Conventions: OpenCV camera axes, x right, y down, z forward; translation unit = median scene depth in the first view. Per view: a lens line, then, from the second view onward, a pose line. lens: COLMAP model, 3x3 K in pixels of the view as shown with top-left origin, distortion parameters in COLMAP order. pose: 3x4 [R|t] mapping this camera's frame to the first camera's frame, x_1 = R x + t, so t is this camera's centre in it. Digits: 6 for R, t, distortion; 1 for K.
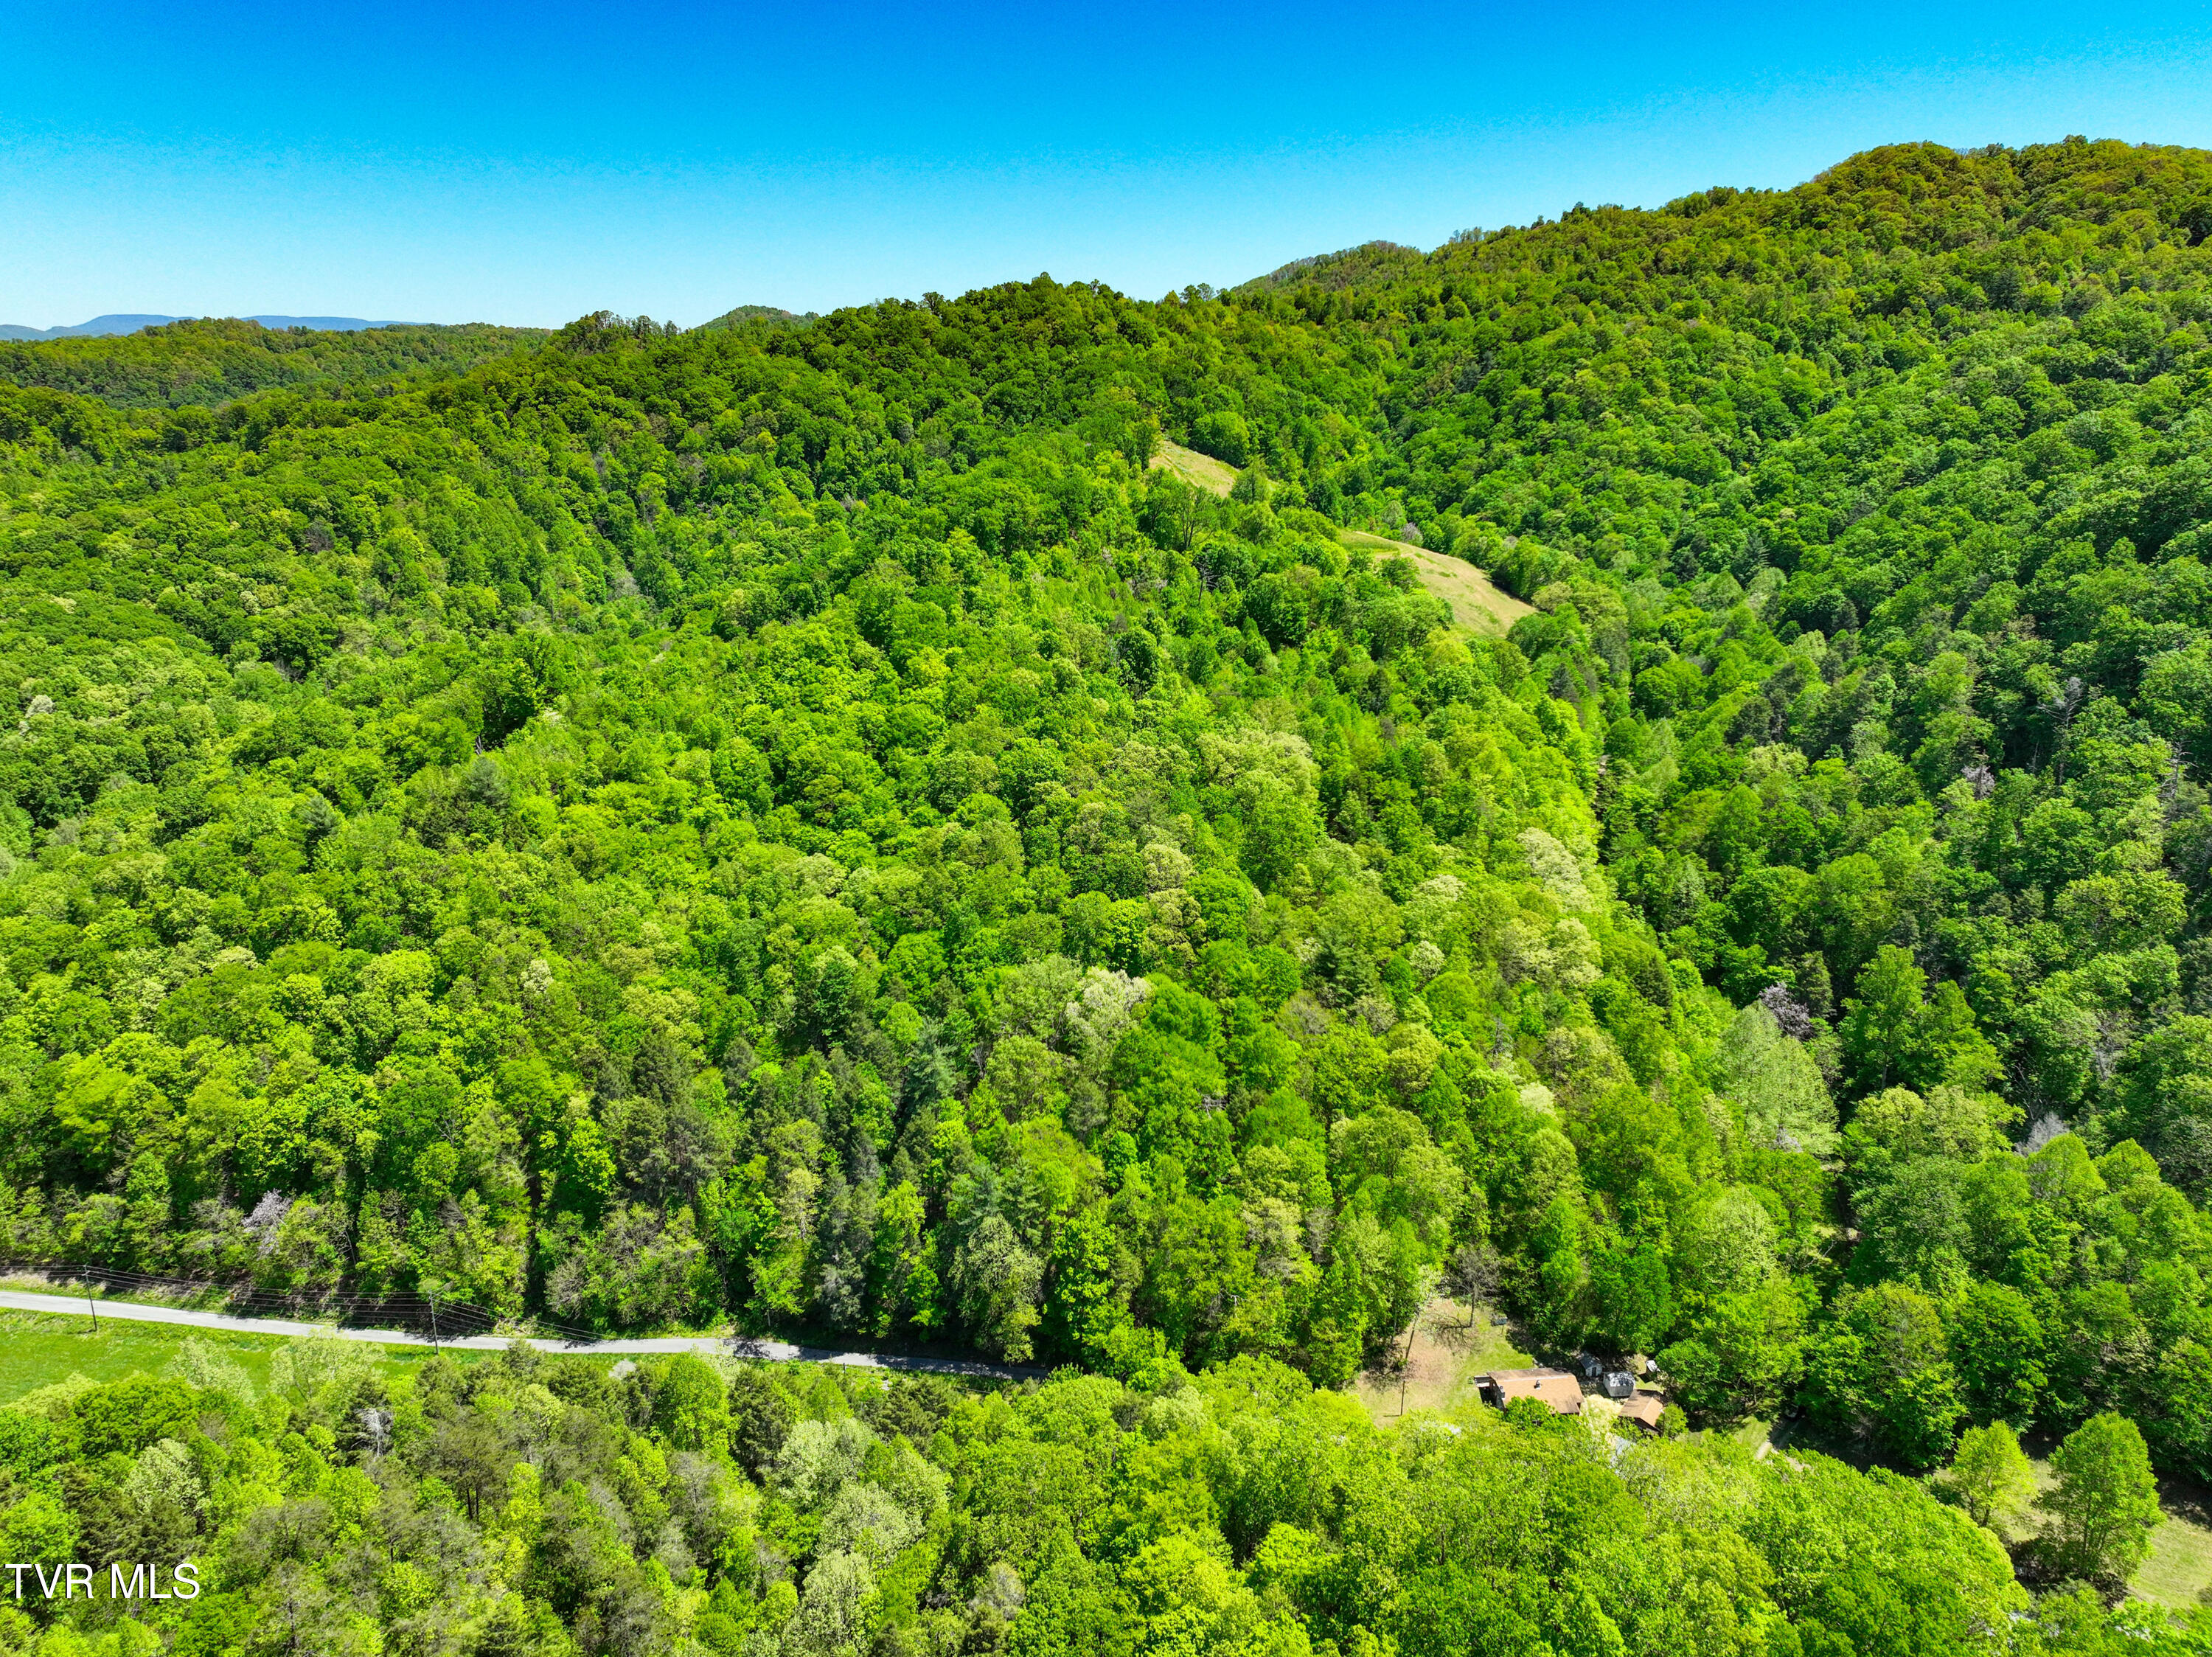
lens RADIAL K [[1551.2, 0, 1117.4], [0, 1551.2, 835.8], [0, 0, 1]] dist [0.006922, 0.029504]
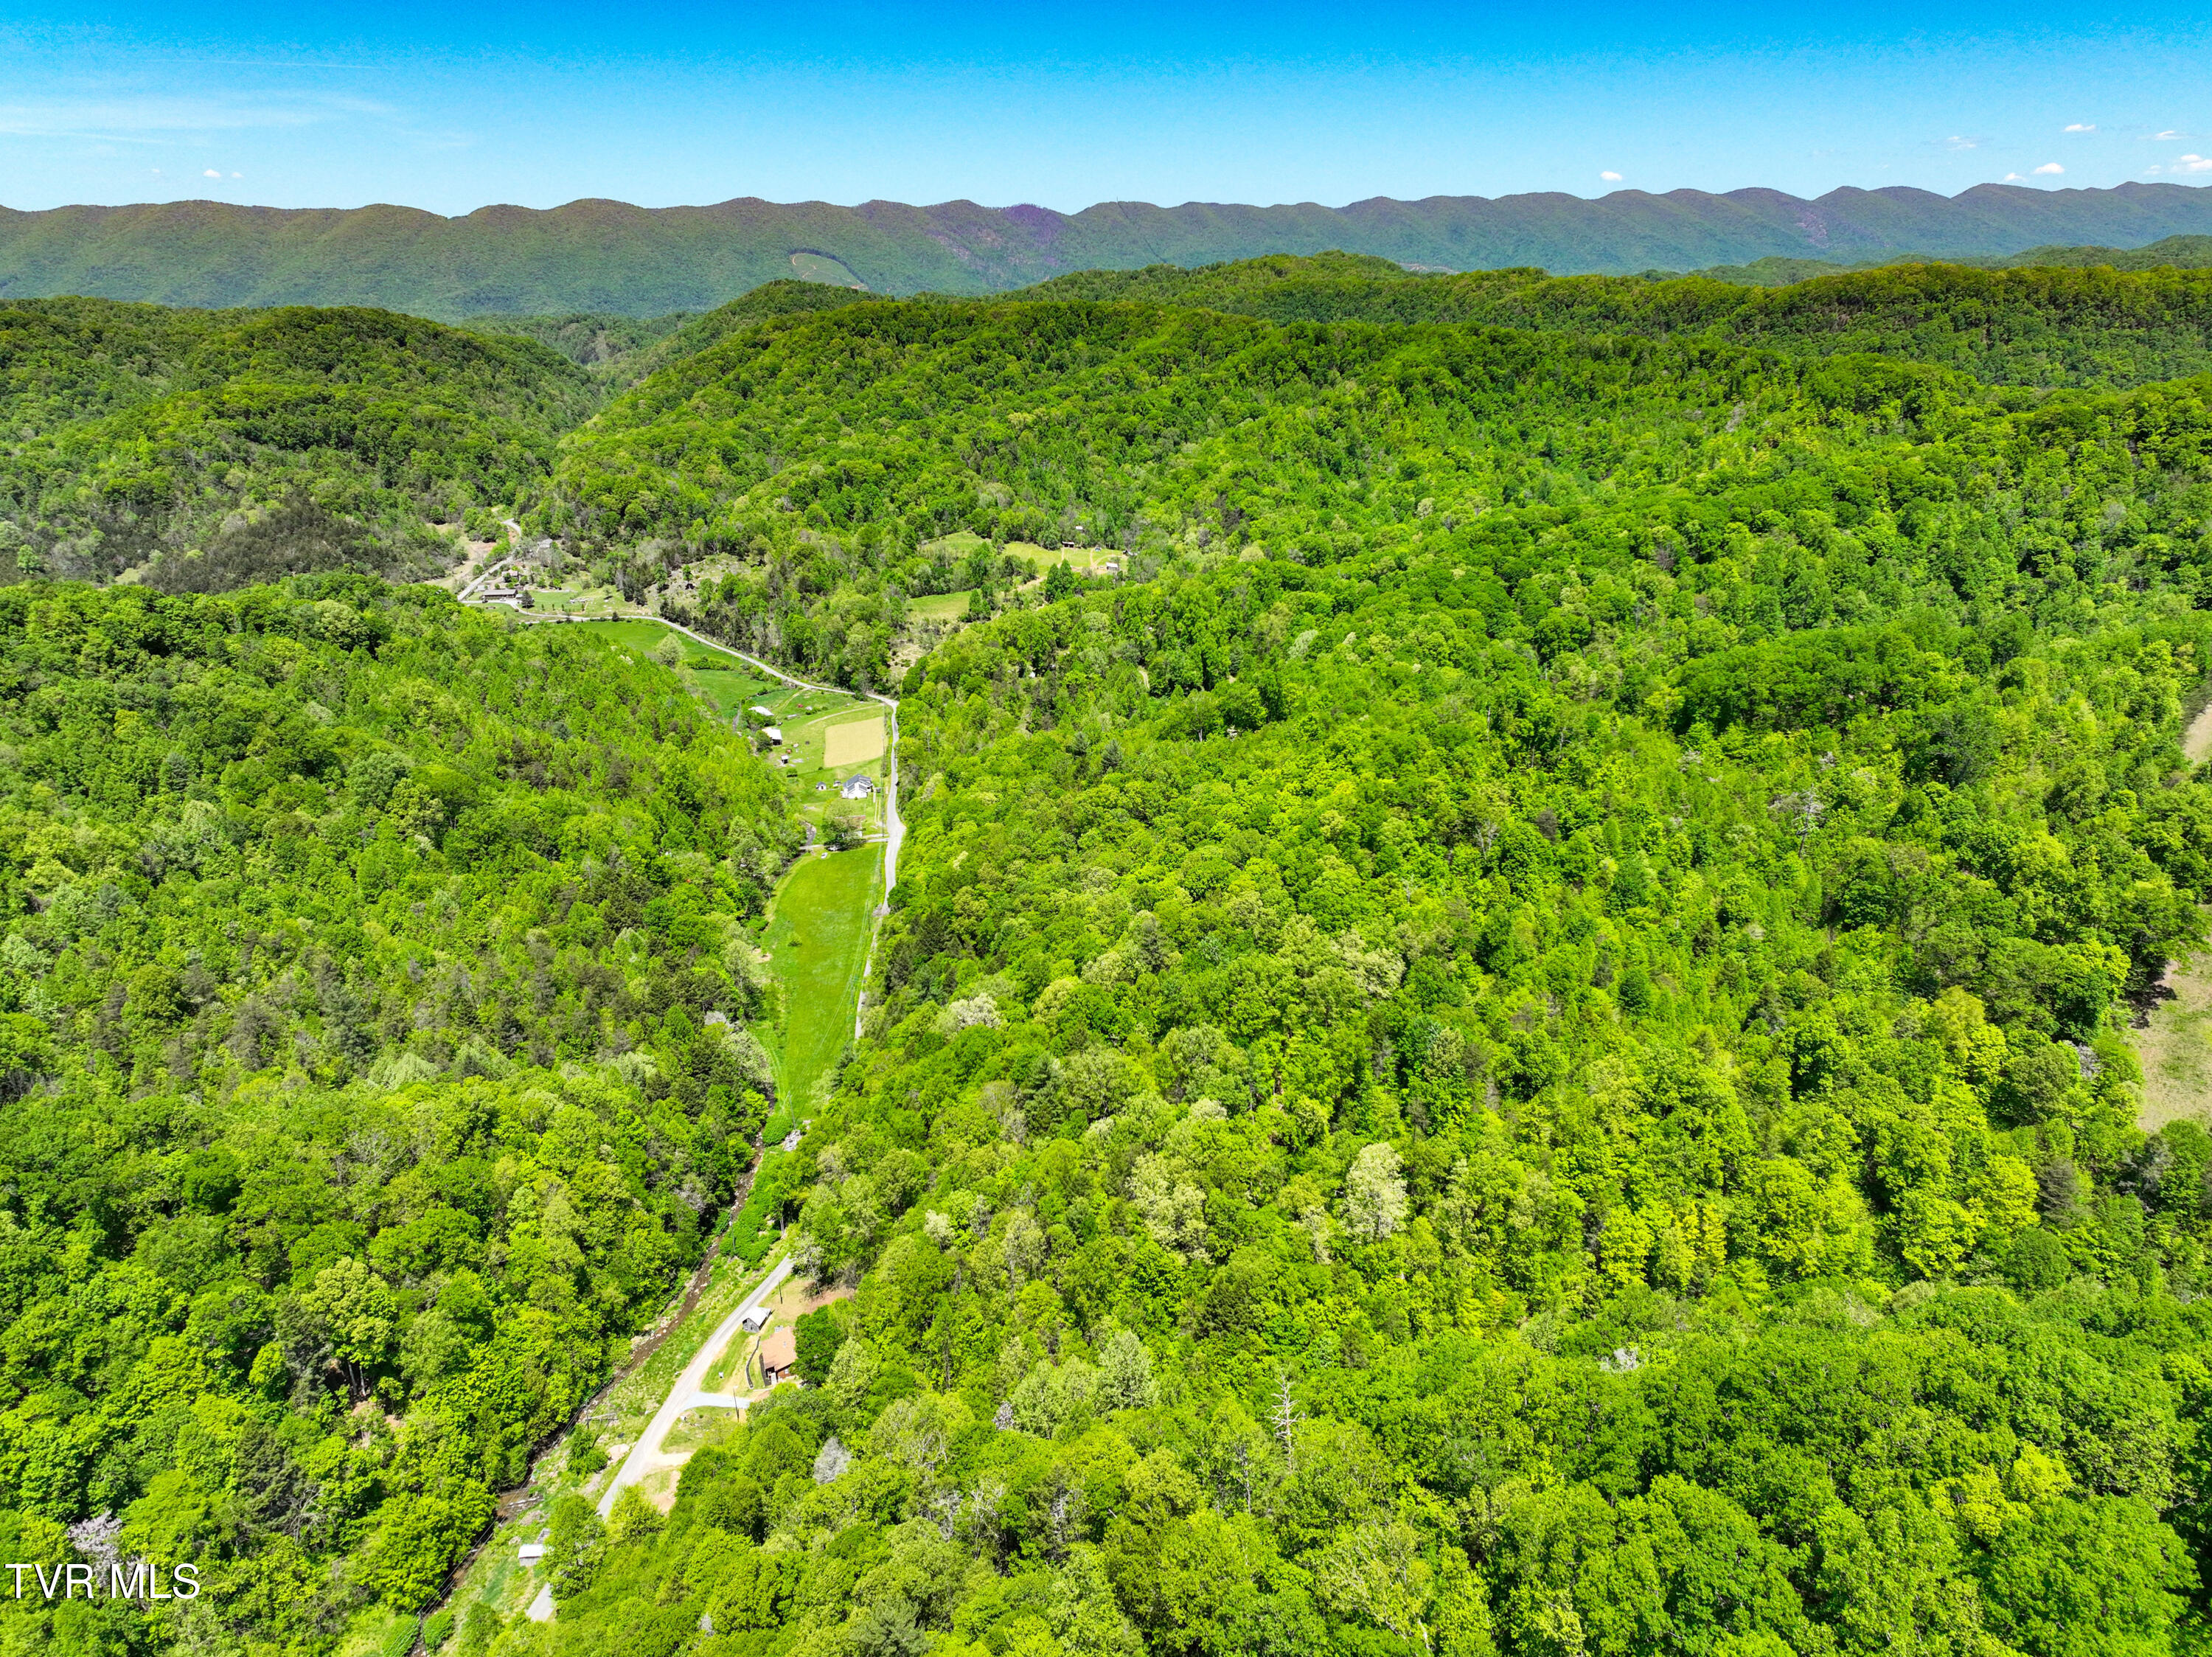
lens RADIAL K [[1551.2, 0, 1113.6], [0, 1551.2, 839.1], [0, 0, 1]] dist [0.006922, 0.029504]
pose [[0.202028, 0.354217, -0.913080, 0.713173], [-0.274992, 0.915316, 0.294239, -0.281589], [0.939981, 0.191645, 0.282326, 0.379012]]
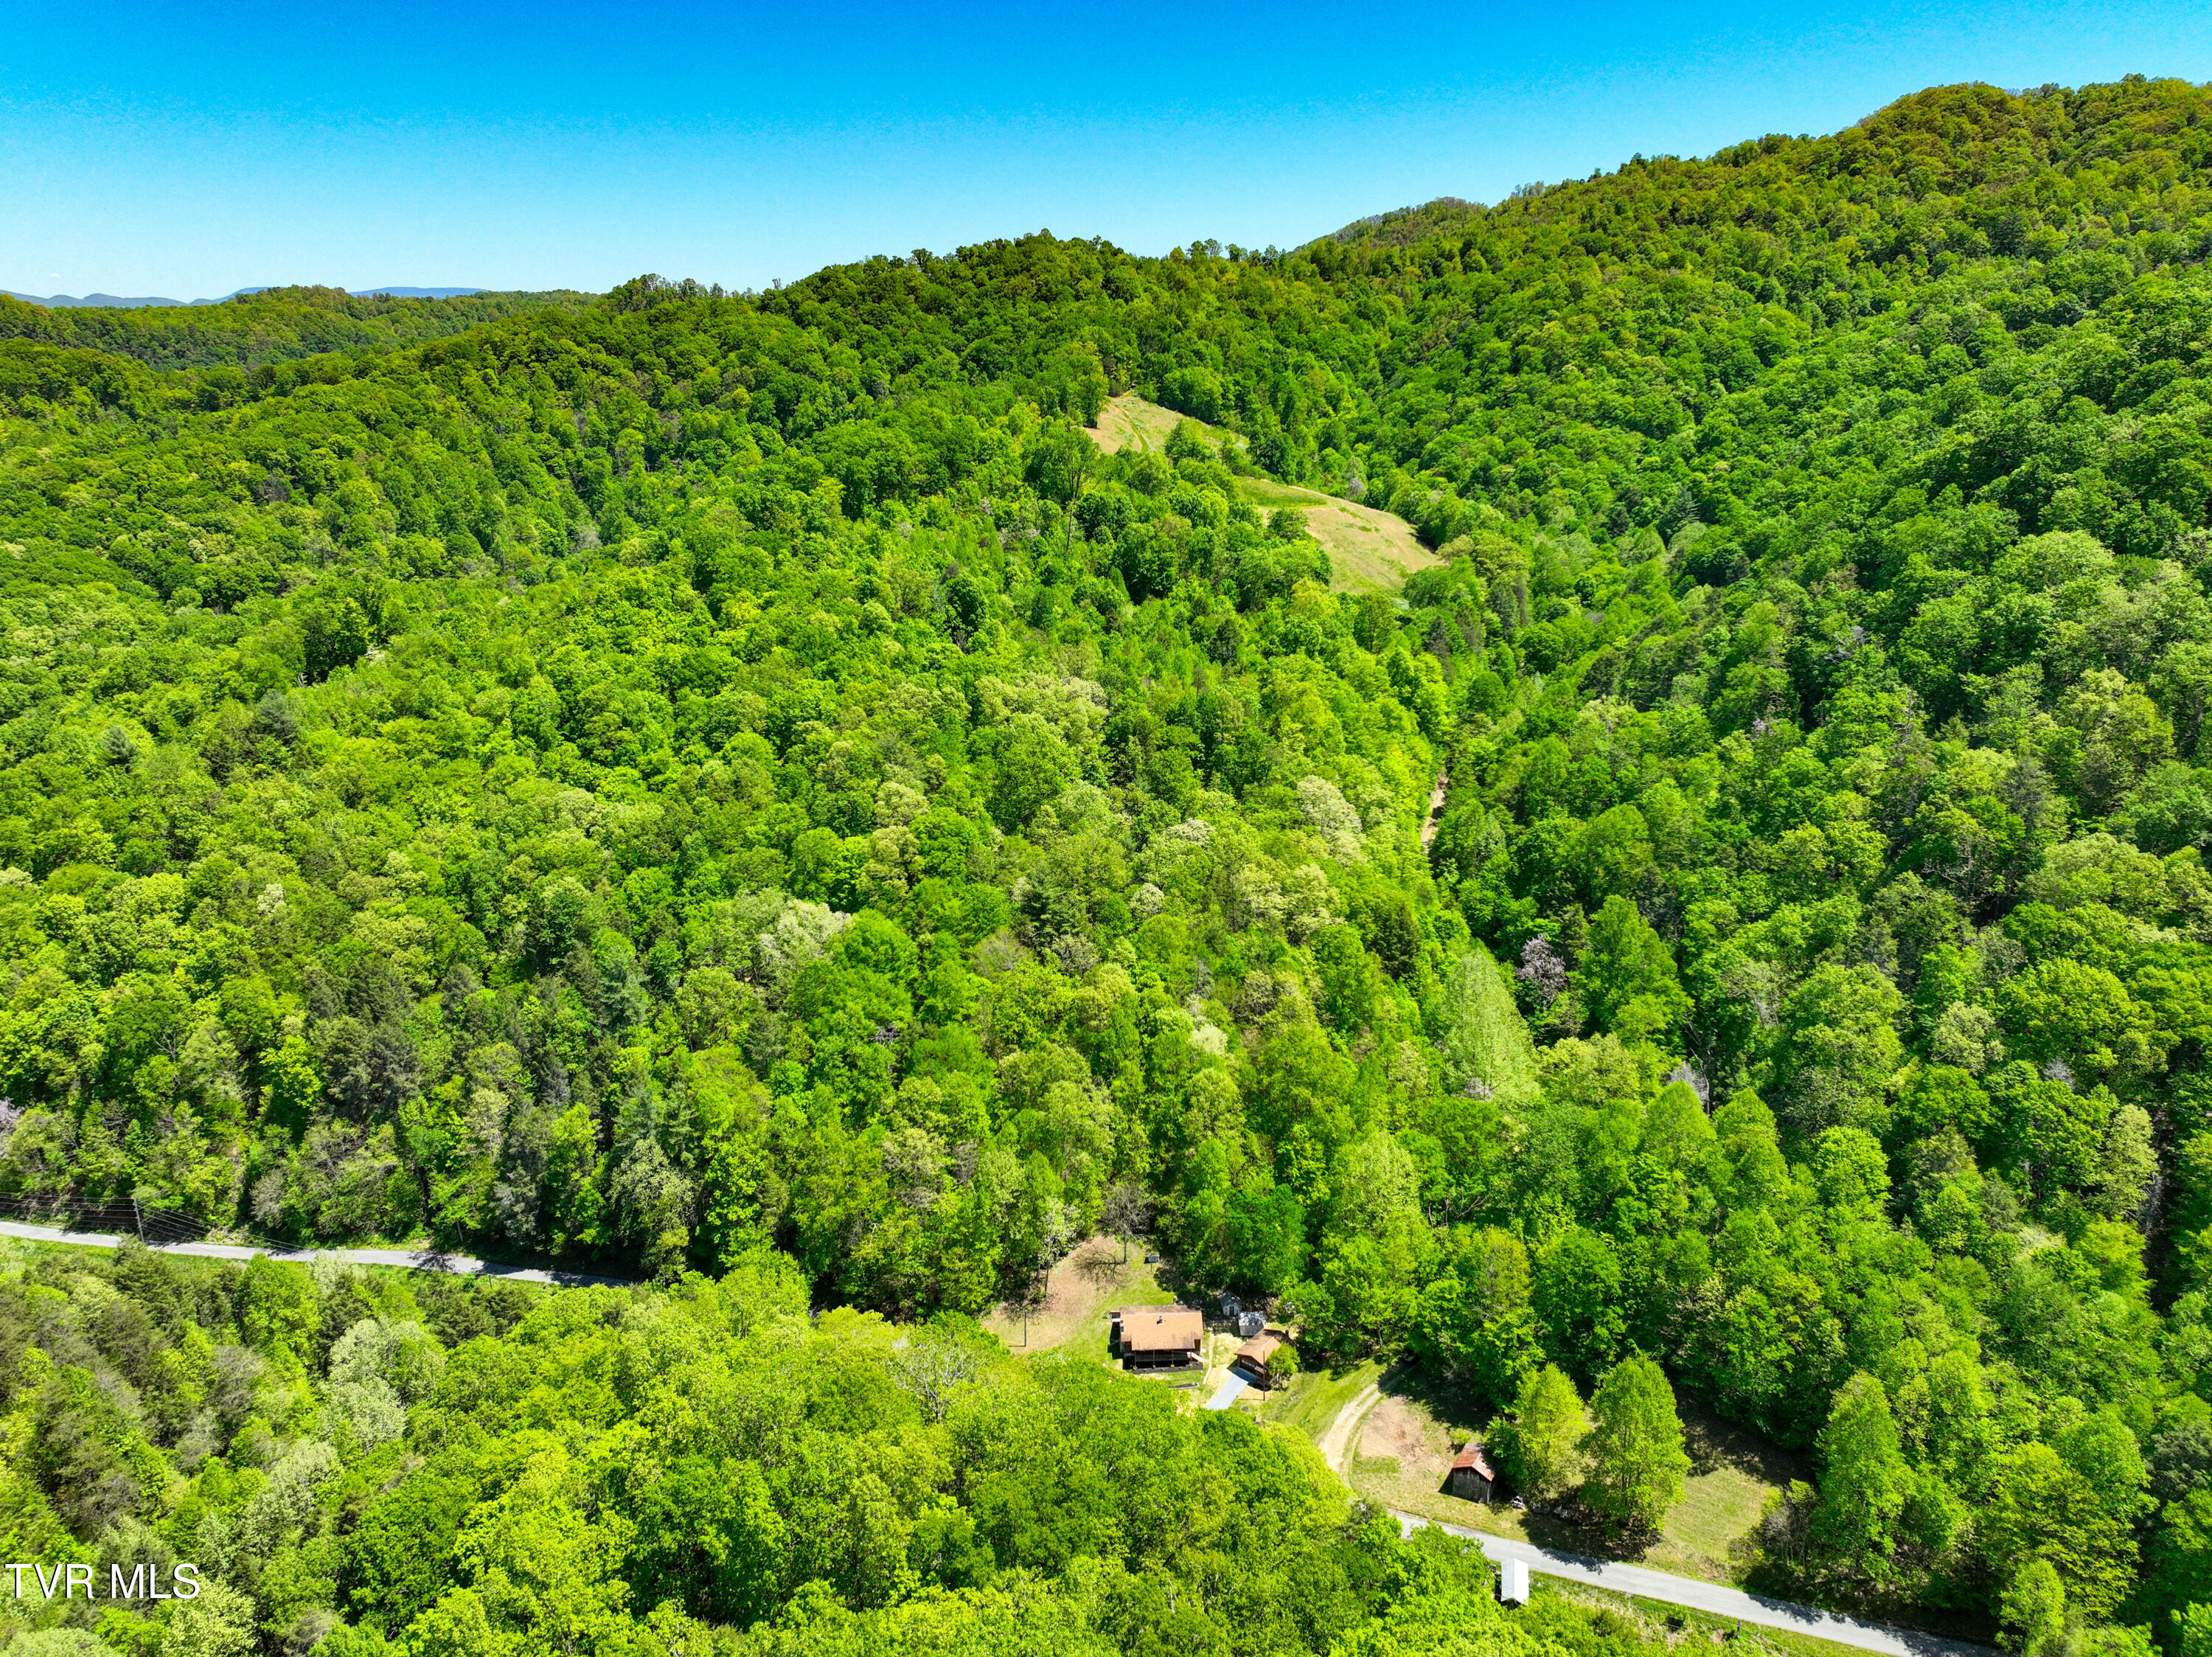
lens RADIAL K [[1551.2, 0, 1116.5], [0, 1551.2, 834.0], [0, 0, 1]] dist [0.006922, 0.029504]
pose [[0.997597, 0.016927, -0.067181, 0.145868], [-0.015646, 0.999687, 0.019539, 0.010148], [0.067490, -0.018440, 0.997550, 0.003657]]
